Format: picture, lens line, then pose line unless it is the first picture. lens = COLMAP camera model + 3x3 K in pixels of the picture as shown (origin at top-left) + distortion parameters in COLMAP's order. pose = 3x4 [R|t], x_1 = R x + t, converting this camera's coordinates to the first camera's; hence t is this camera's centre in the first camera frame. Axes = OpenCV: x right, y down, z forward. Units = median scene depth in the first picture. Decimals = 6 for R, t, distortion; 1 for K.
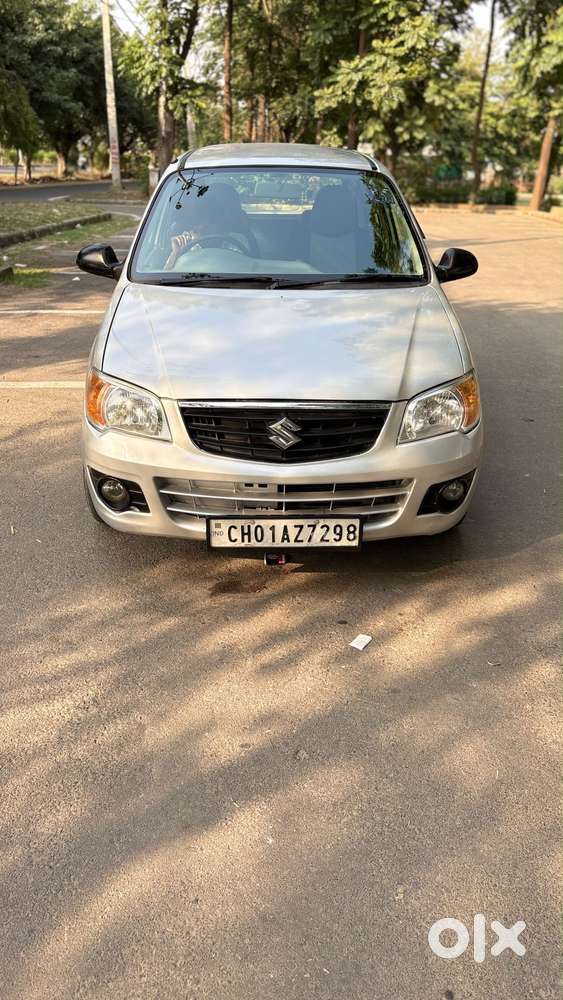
lens RADIAL K [[724.2, 0, 281.5], [0, 724.2, 500.0], [0, 0, 1]] dist [0.116892, -0.148790]
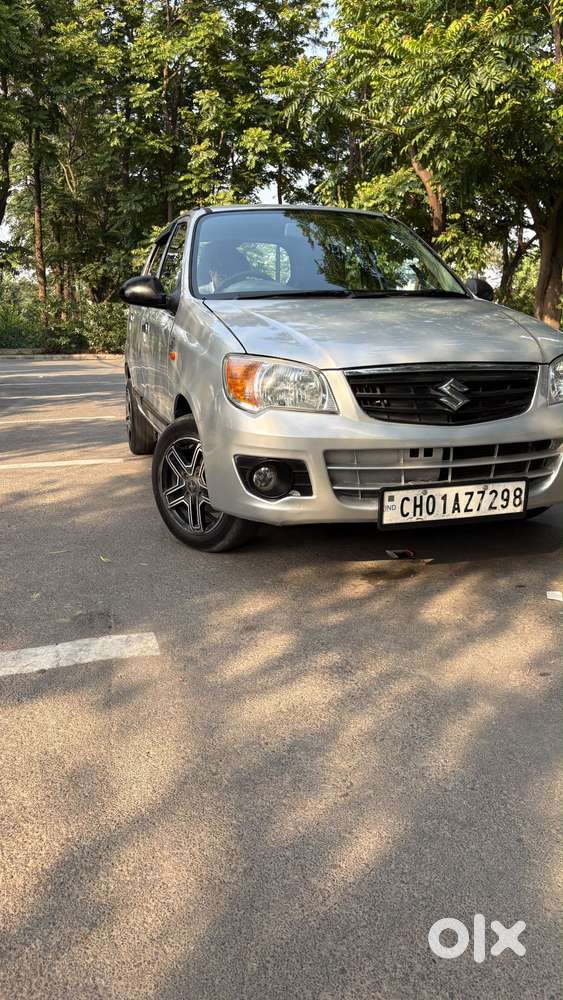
lens RADIAL K [[758.6, 0, 255.4], [0, 758.6, 502.0], [0, 0, 1]] dist [0.046318, -0.001129]
pose [[0.972714, -0.076776, 0.218935, -0.469417], [0.120811, 0.973242, -0.195460, 0.208674], [-0.198070, 0.216576, 0.955962, 0.094128]]
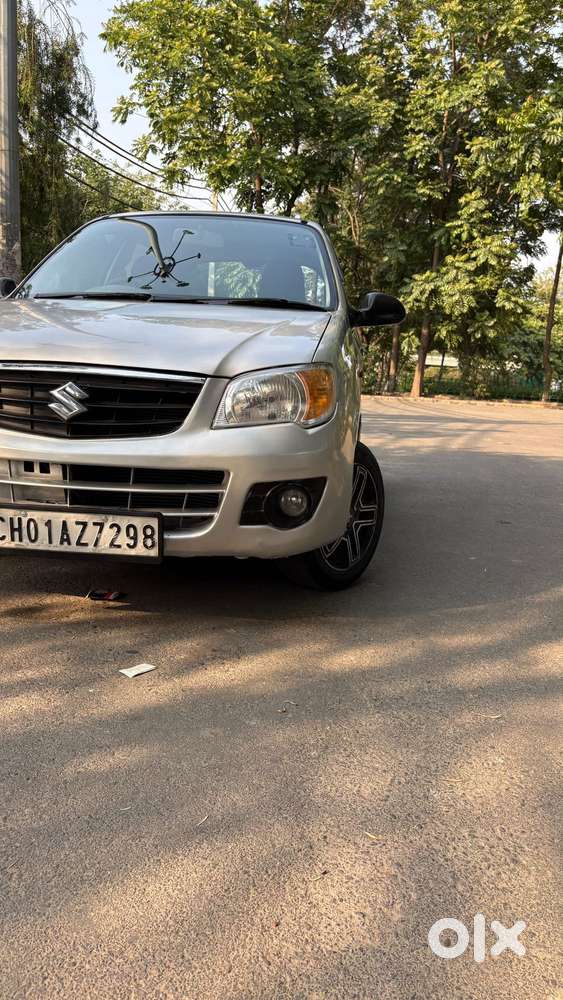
lens RADIAL K [[724.2, 0, 281.5], [0, 724.2, 500.0], [0, 0, 1]] dist [0.116892, -0.148790]
pose [[0.991292, 0.055557, -0.119389, 0.328150], [-0.084124, 0.964696, -0.249570, 0.189256], [0.101309, 0.257440, 0.960969, 0.255671]]
